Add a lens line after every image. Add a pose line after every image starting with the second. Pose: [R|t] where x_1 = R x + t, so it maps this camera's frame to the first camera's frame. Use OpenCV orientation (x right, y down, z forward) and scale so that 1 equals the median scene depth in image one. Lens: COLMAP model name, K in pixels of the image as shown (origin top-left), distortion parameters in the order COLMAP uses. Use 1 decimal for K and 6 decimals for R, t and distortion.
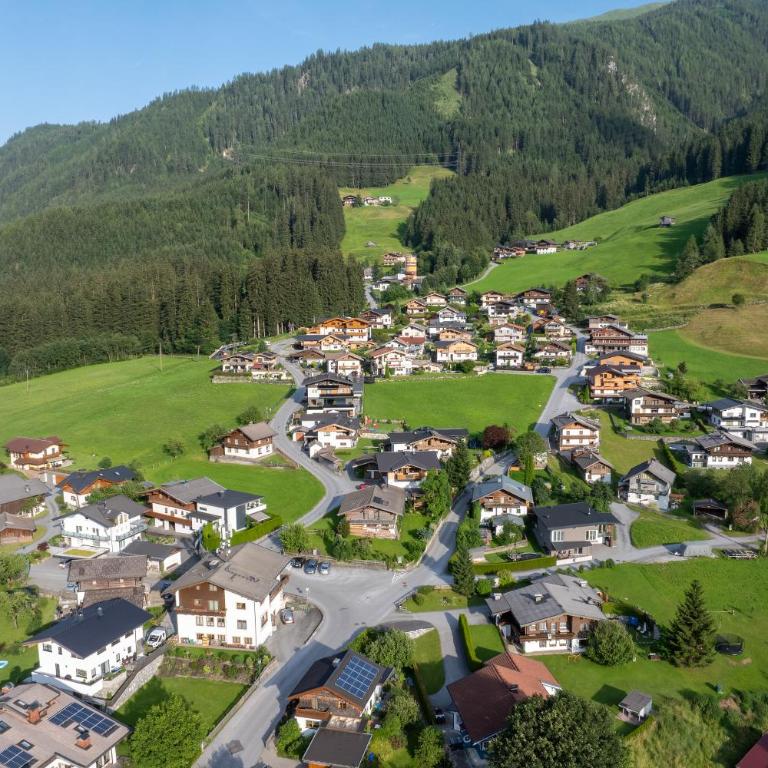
lens RADIAL K [[807.3, 0, 395.1], [0, 807.3, 397.8], [0, 0, 1]] dist [-0.033301, 0.000000]
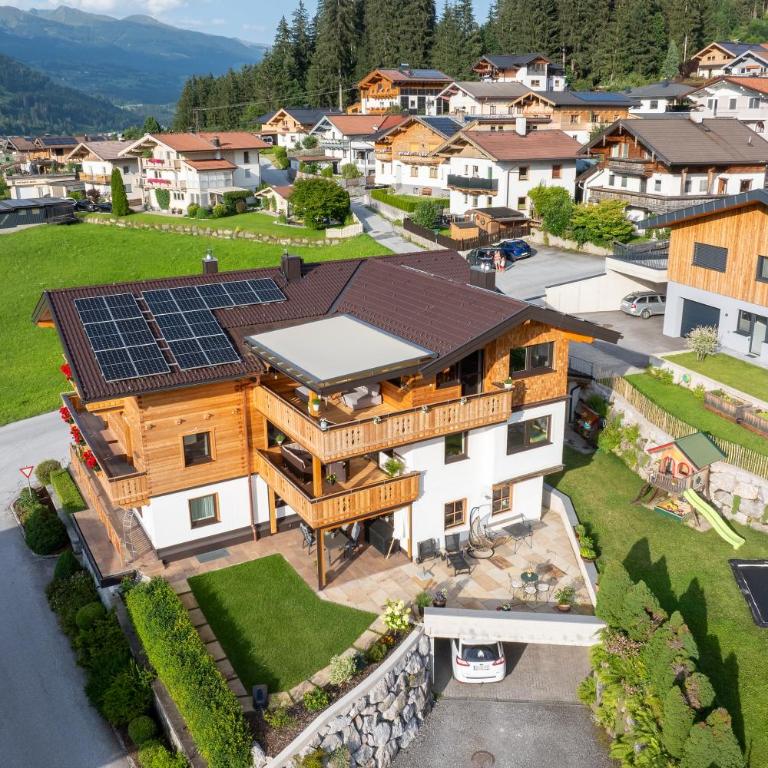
lens RADIAL K [[807.3, 0, 391.9], [0, 807.3, 377.7], [0, 0, 1]] dist [-0.033301, 0.000000]
pose [[0.627940, 0.243423, -0.739213, 0.139408], [-0.108981, 0.967971, 0.226177, -0.019905], [0.770593, -0.061465, 0.634356, 0.354506]]
